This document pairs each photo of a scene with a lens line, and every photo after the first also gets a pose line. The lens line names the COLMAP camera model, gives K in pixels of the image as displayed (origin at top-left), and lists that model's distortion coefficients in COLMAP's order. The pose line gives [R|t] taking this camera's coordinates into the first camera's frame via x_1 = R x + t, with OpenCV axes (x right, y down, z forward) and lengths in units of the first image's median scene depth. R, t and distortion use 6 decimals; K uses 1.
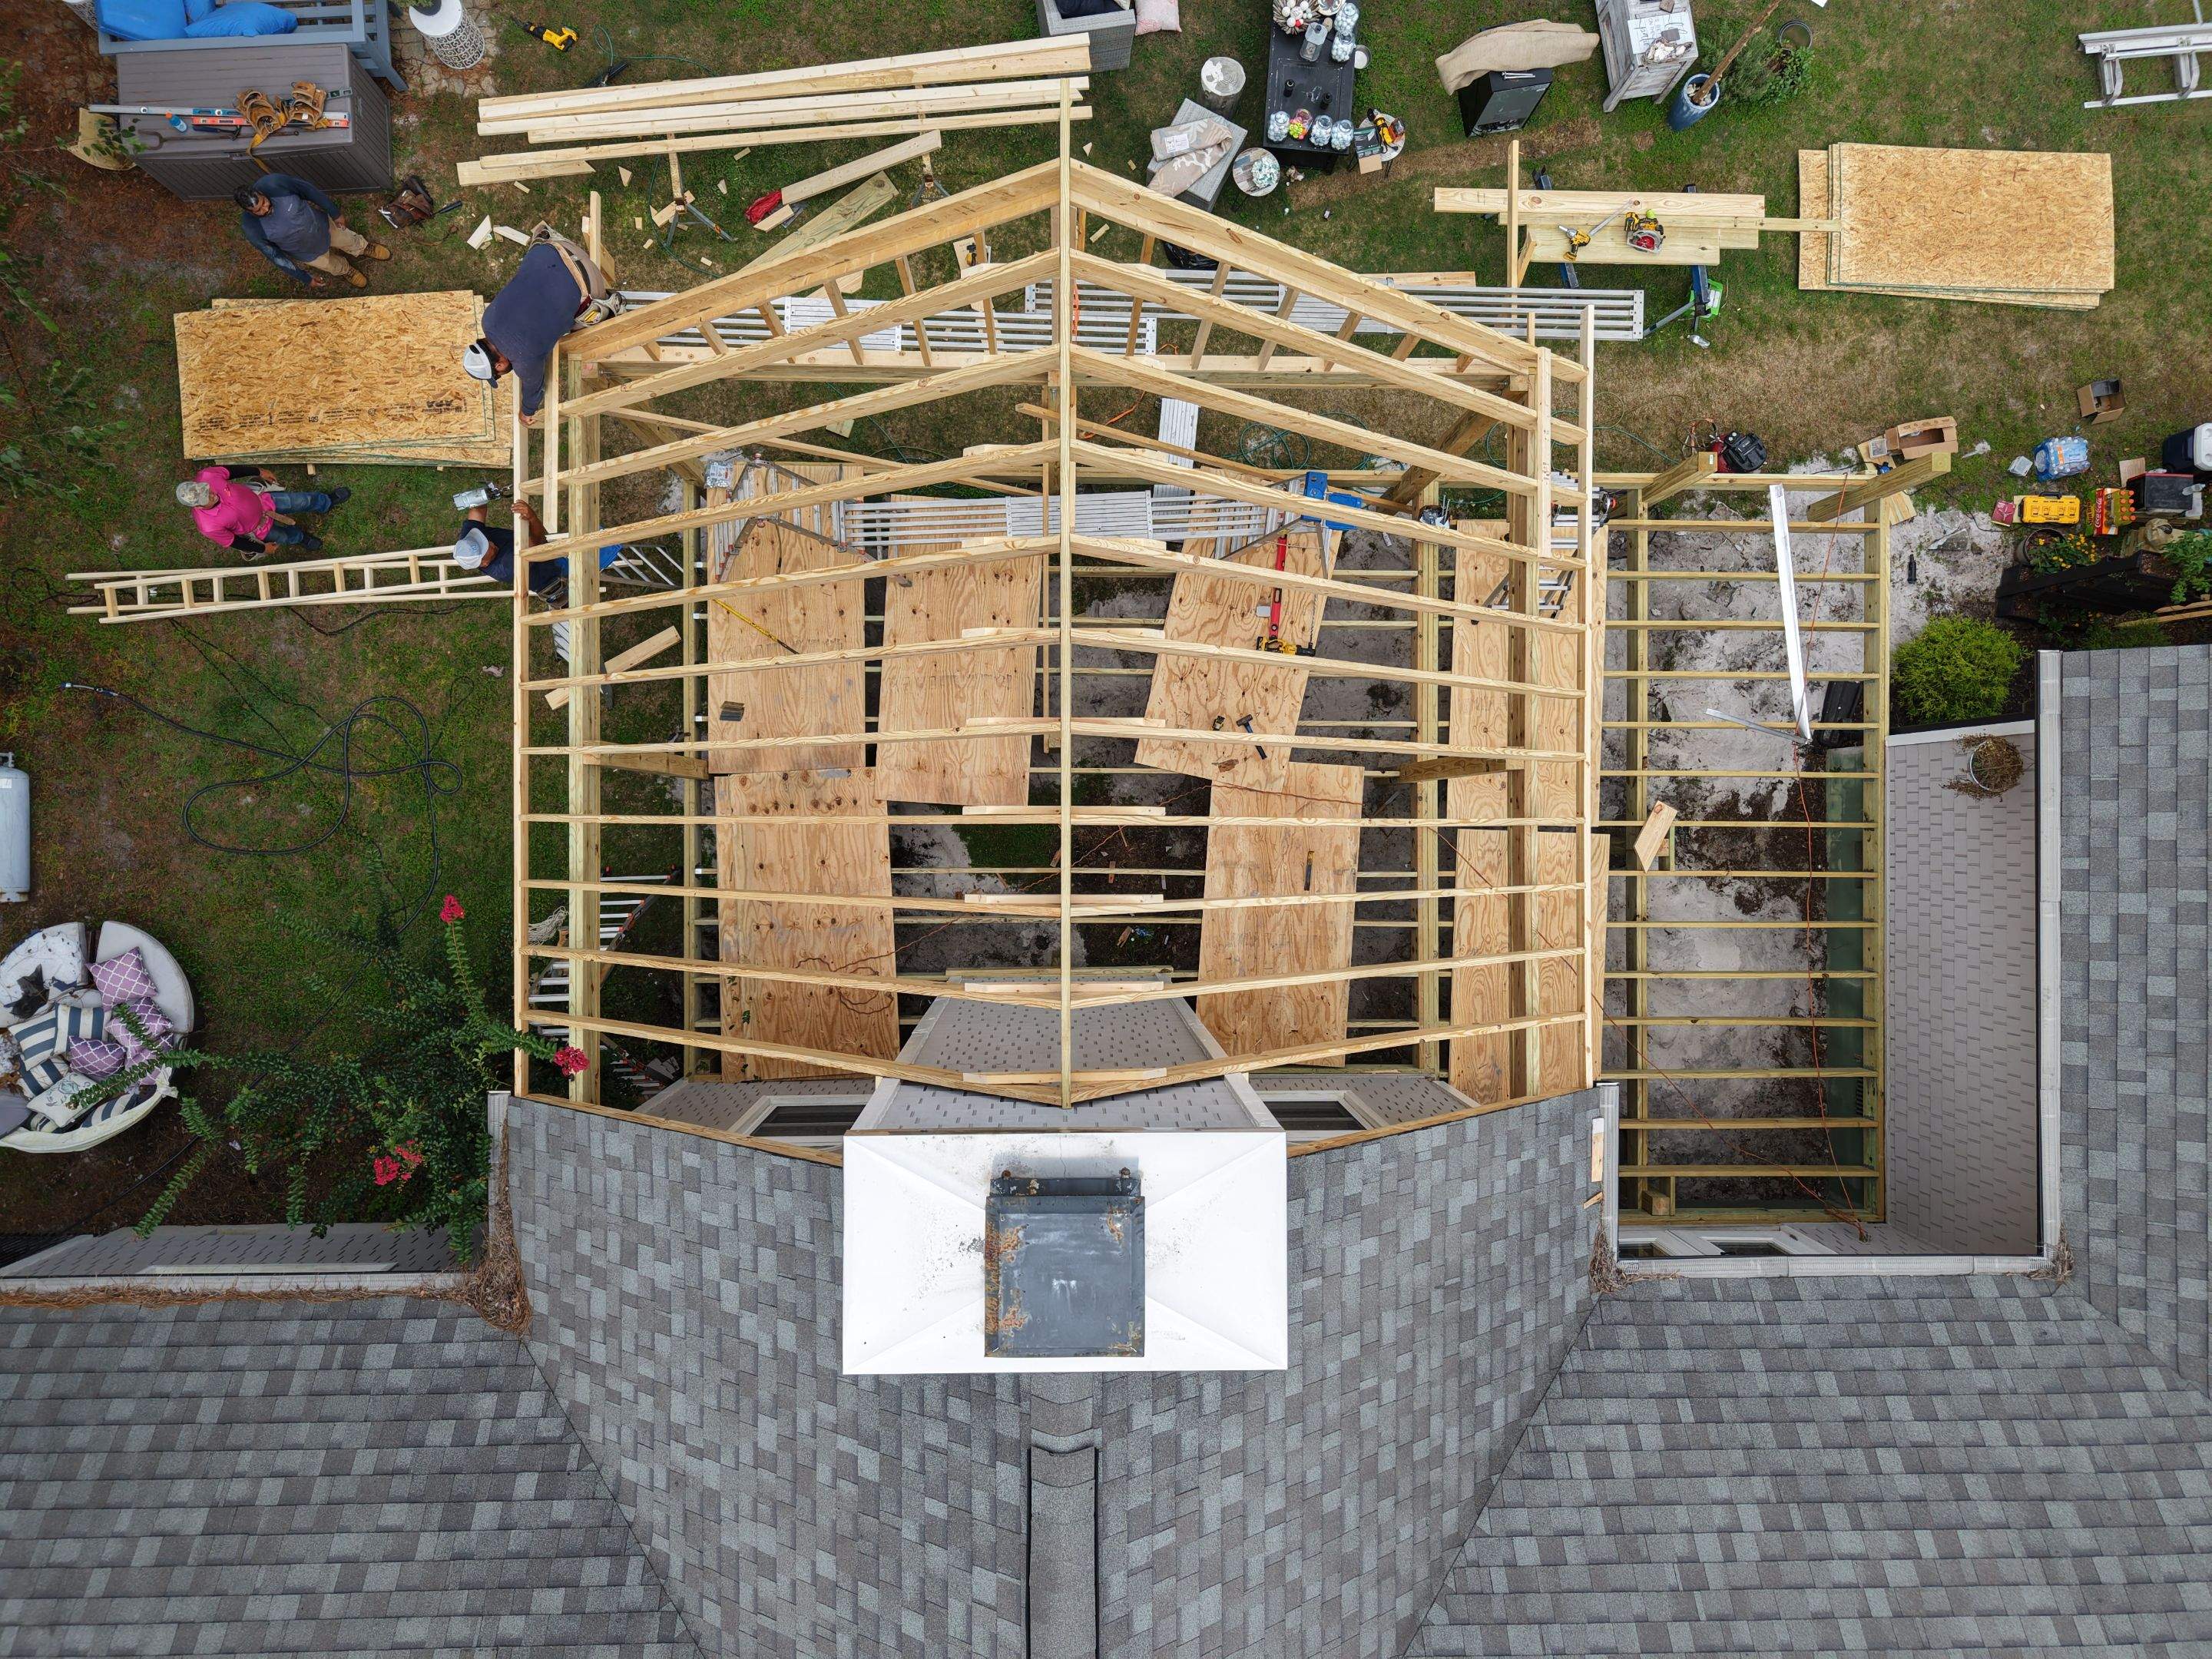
lens RADIAL K [[1486.8, 0, 1106.0], [0, 1486.8, 829.5], [0, 0, 1]] dist [0.004000, -0.002058]
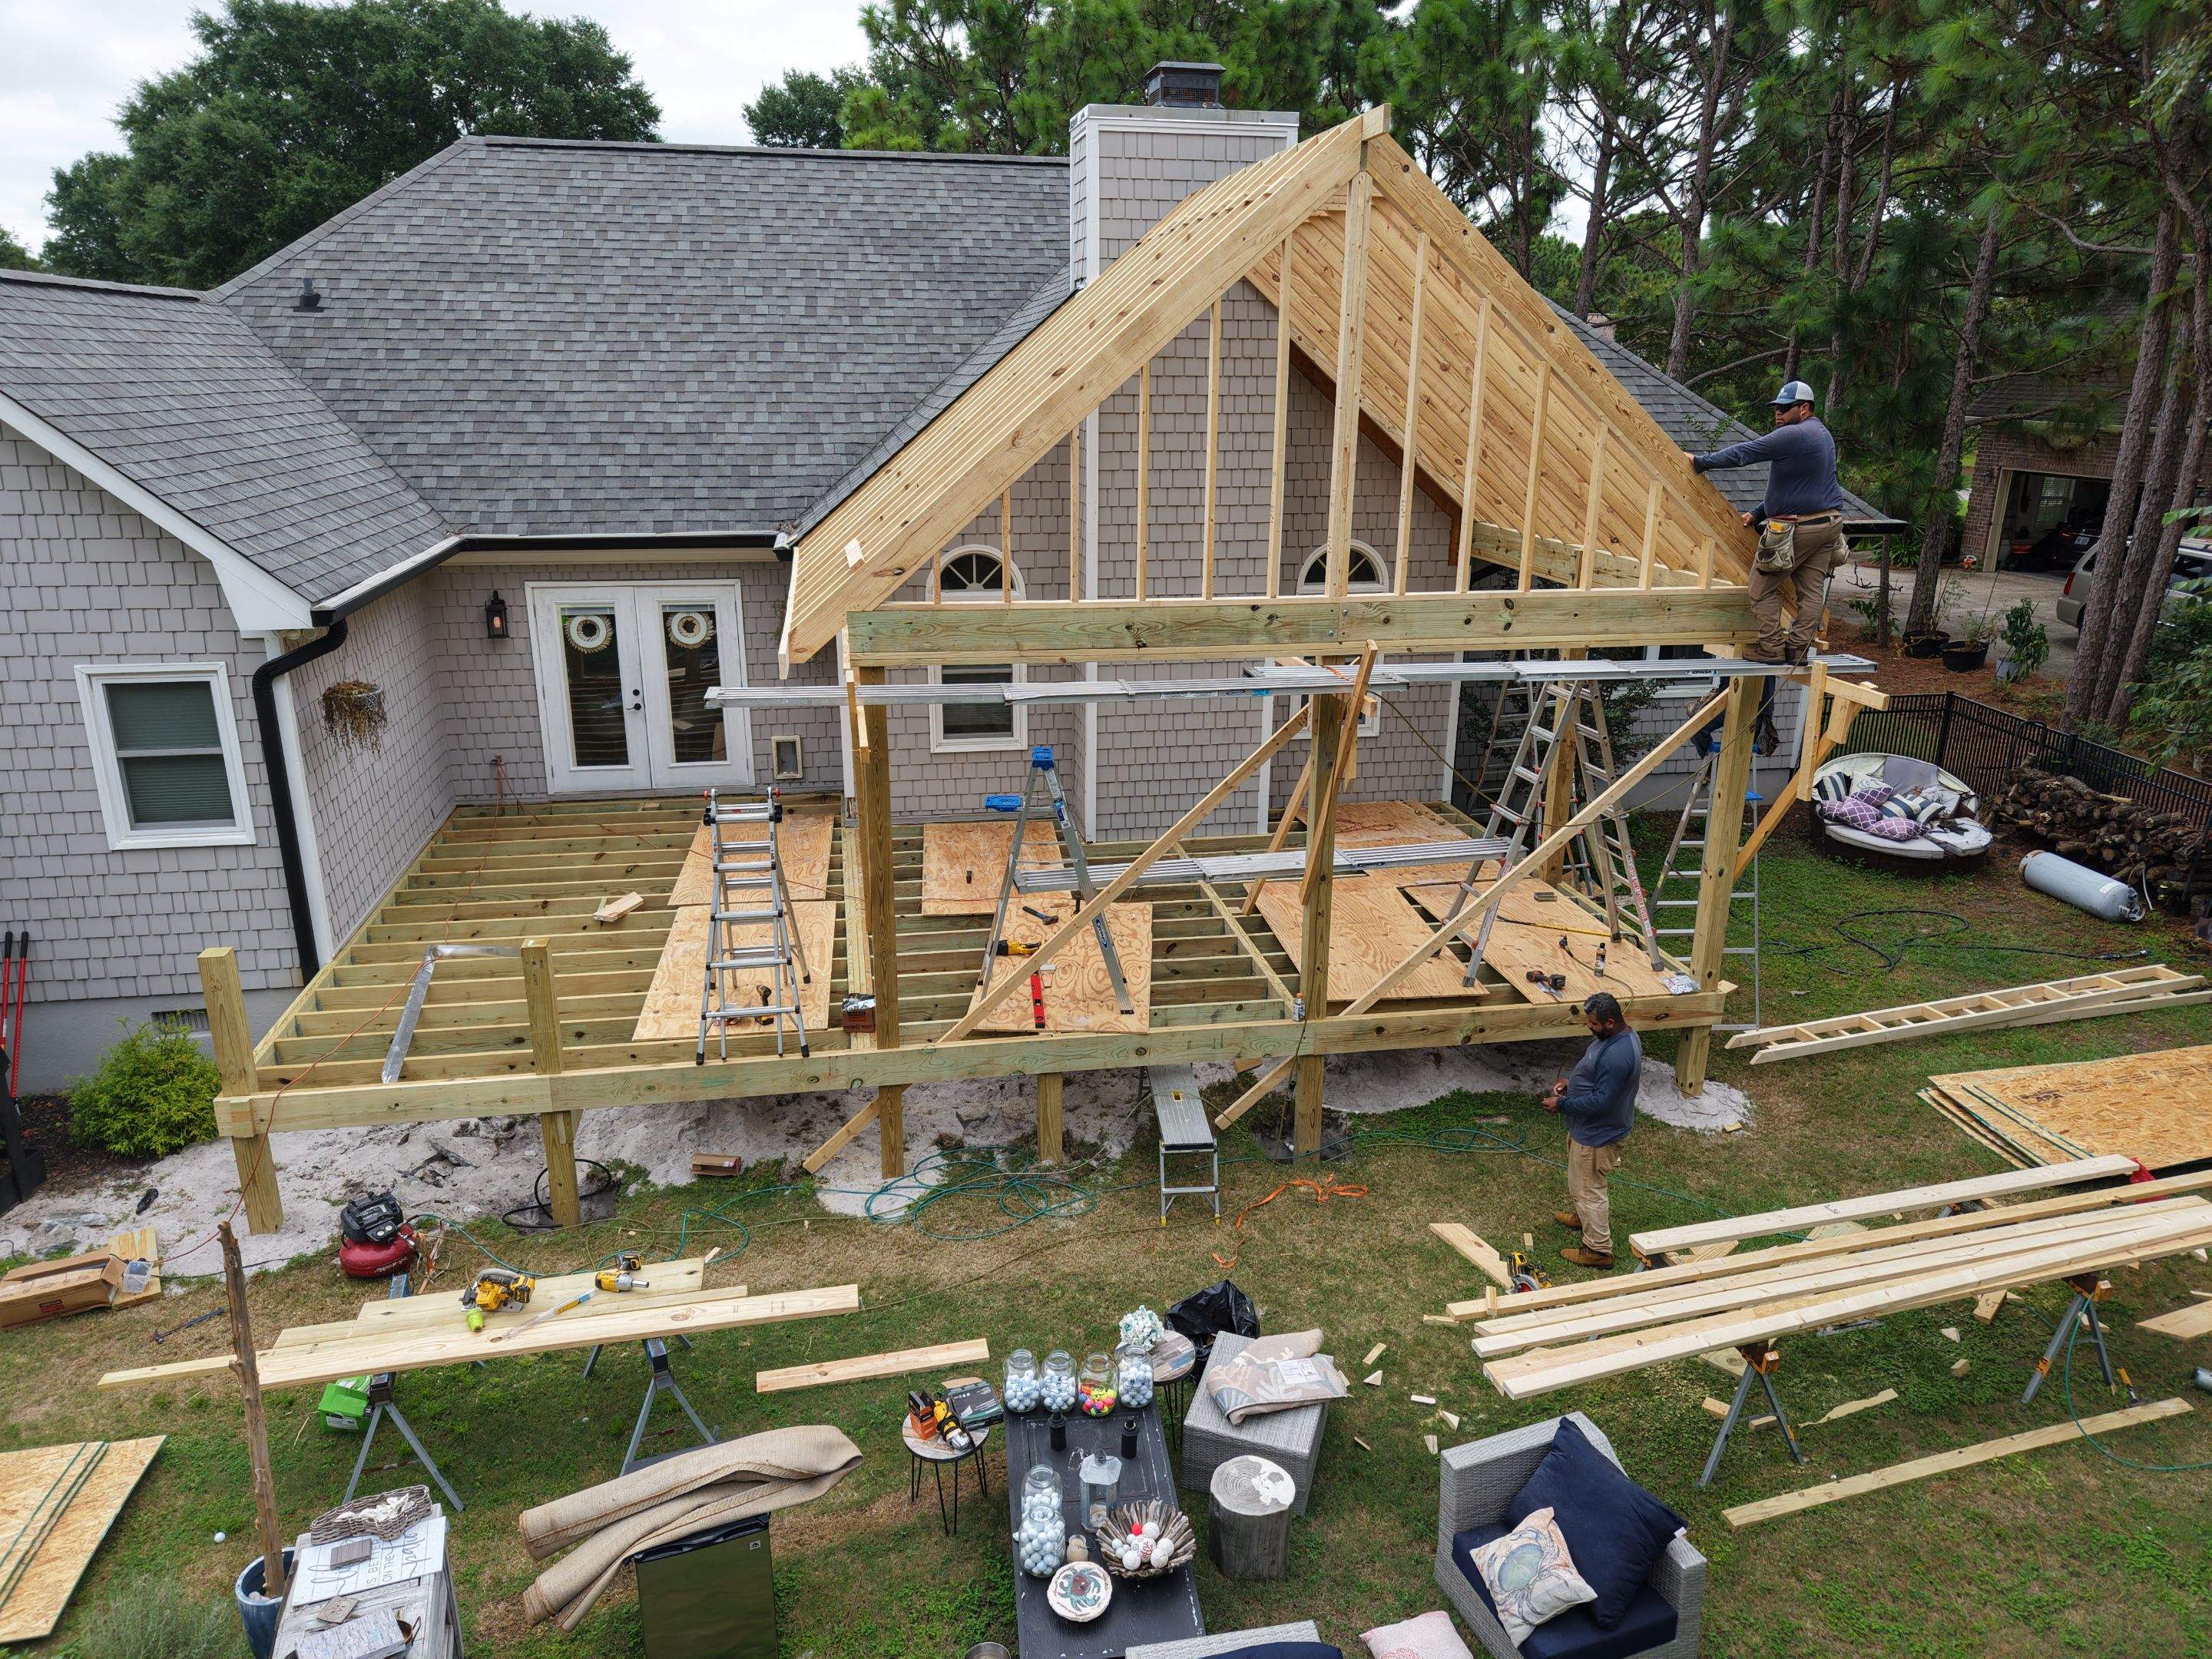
lens RADIAL K [[1486.8, 0, 1106.0], [0, 1486.8, 829.5], [0, 0, 1]] dist [0.004000, -0.002058]
pose [[-0.983051, 0.013904, -0.182803, 0.230163], [-0.178546, -0.298927, 0.937424, -0.952511], [-0.041611, 0.954175, 0.296343, 0.641590]]
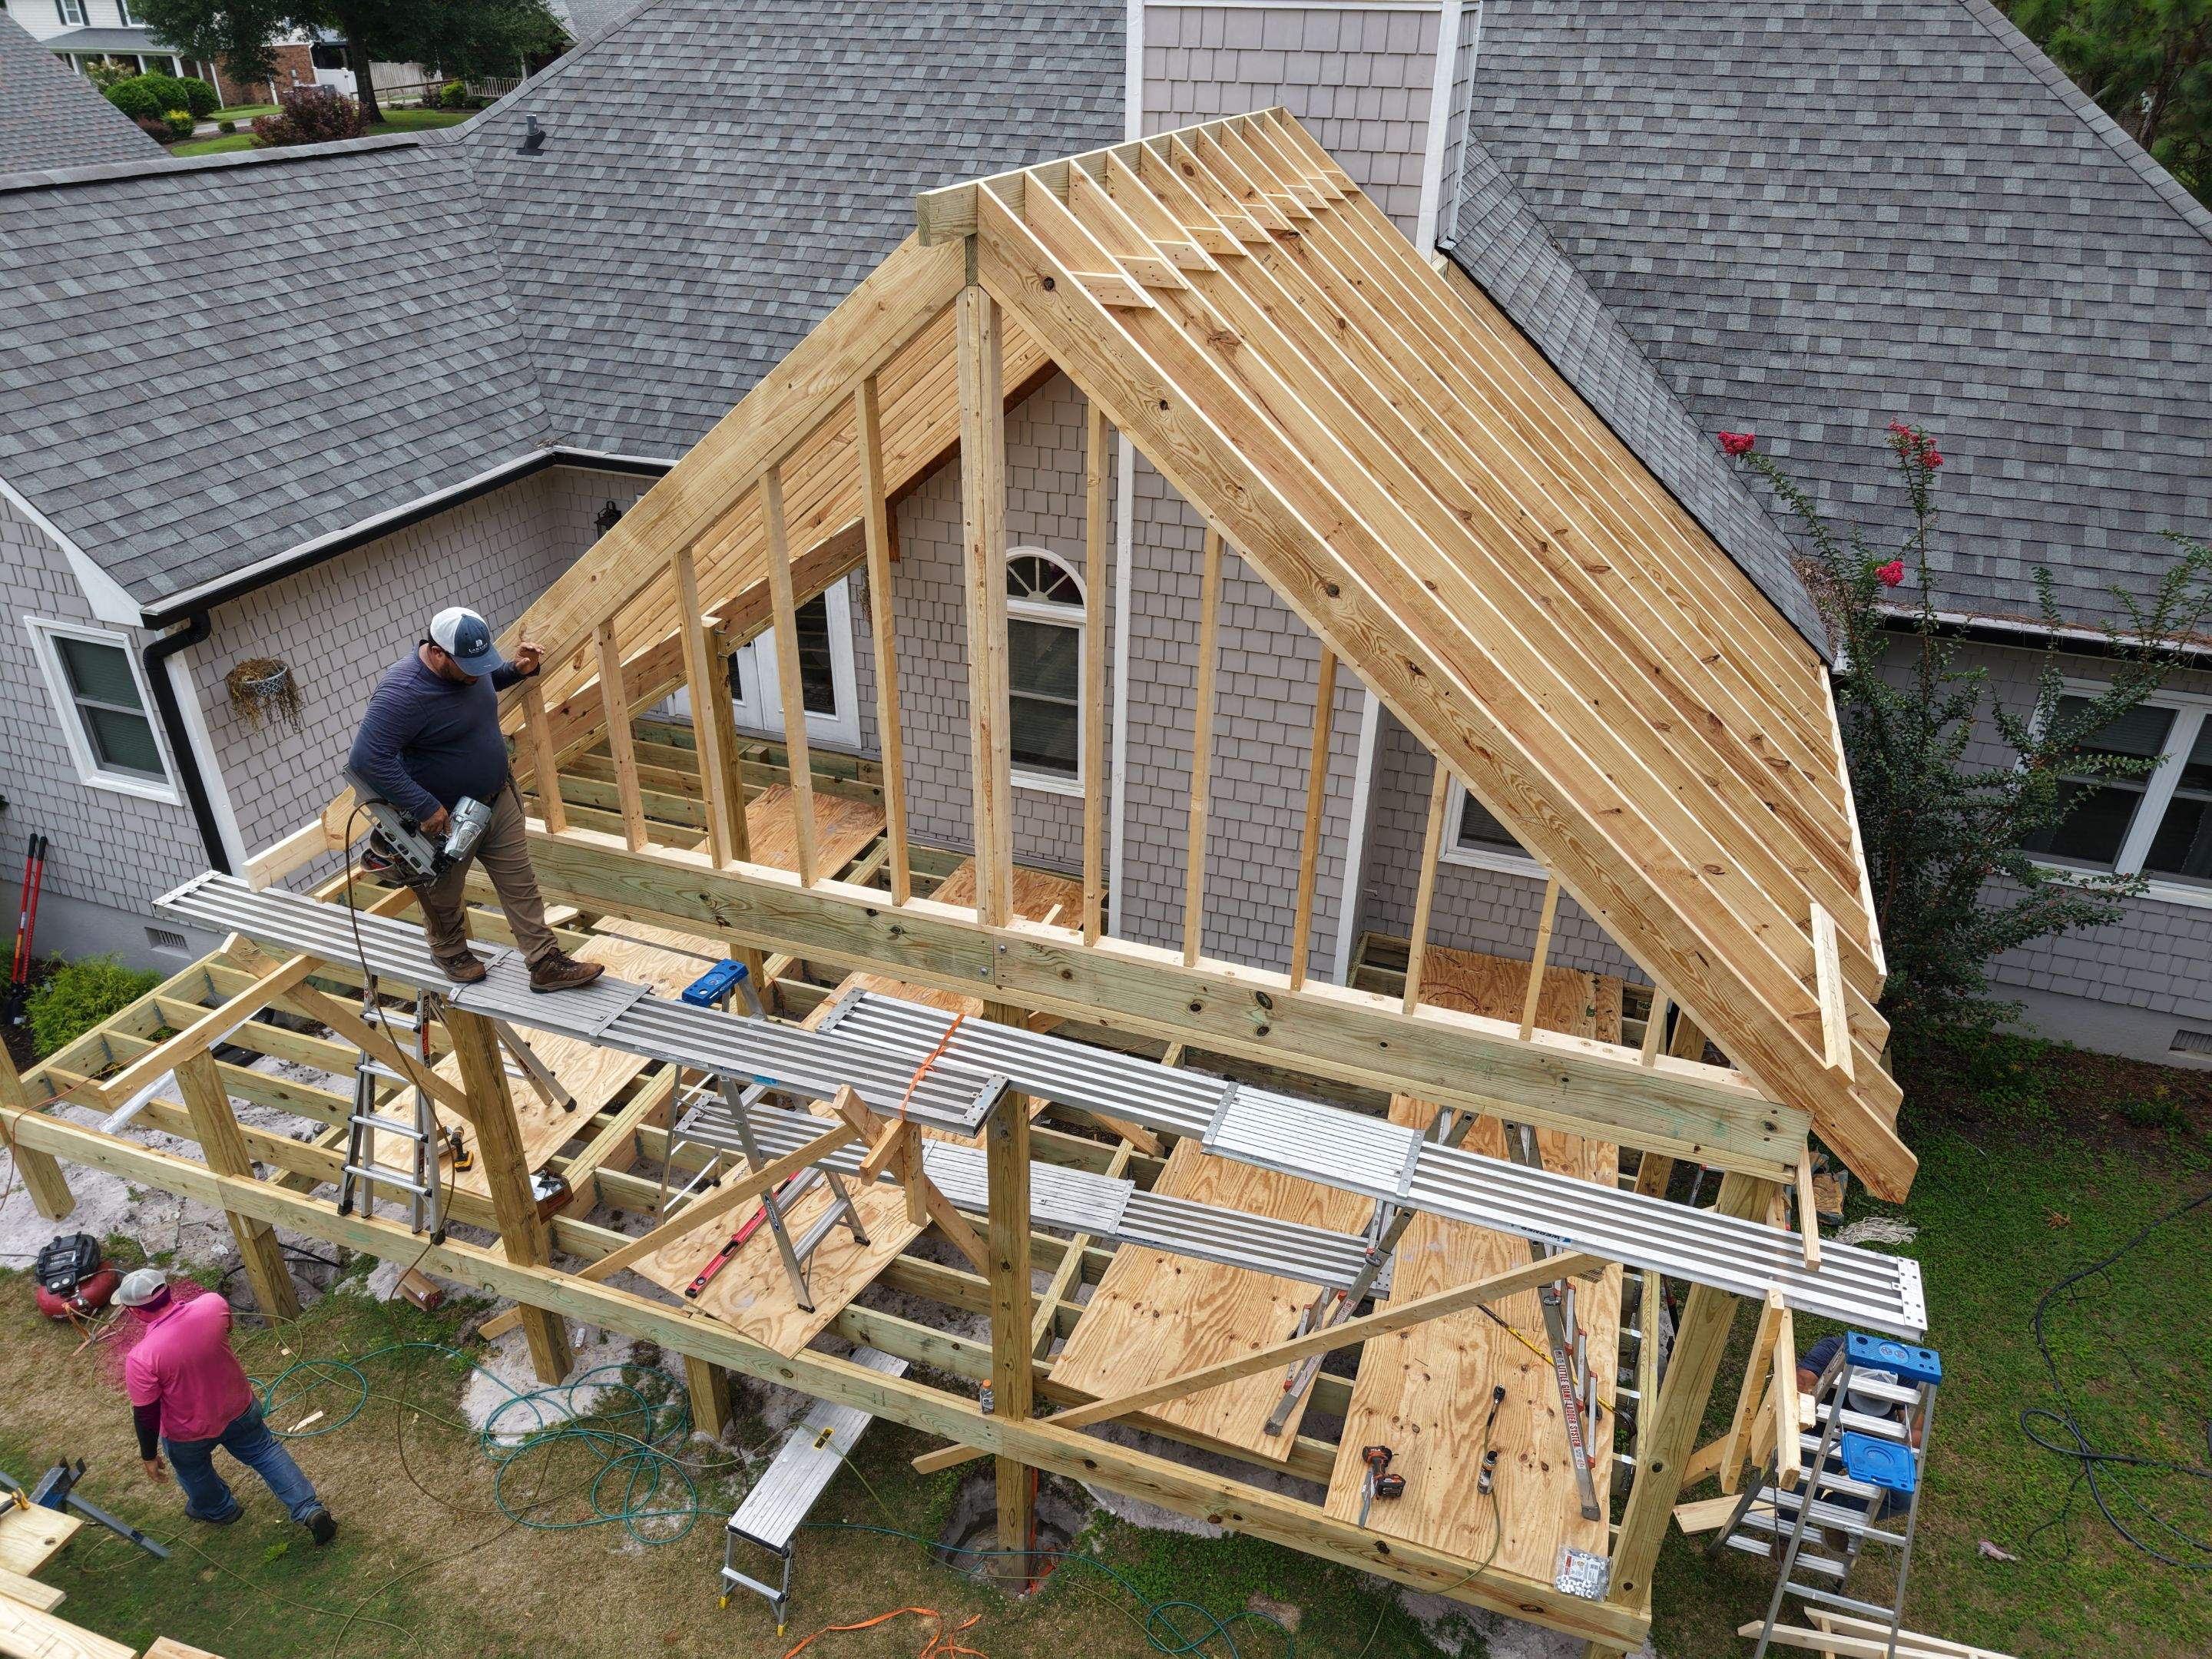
lens RADIAL K [[1497.7, 0, 1106.0], [0, 1497.7, 829.5], [0, 0, 1]] dist [0.002836, -0.001901]
pose [[-0.943121, -0.202958, 0.263309, -0.179295], [0.329287, -0.461270, 0.823894, -0.607133], [-0.045760, 0.863735, 0.501864, 0.476205]]
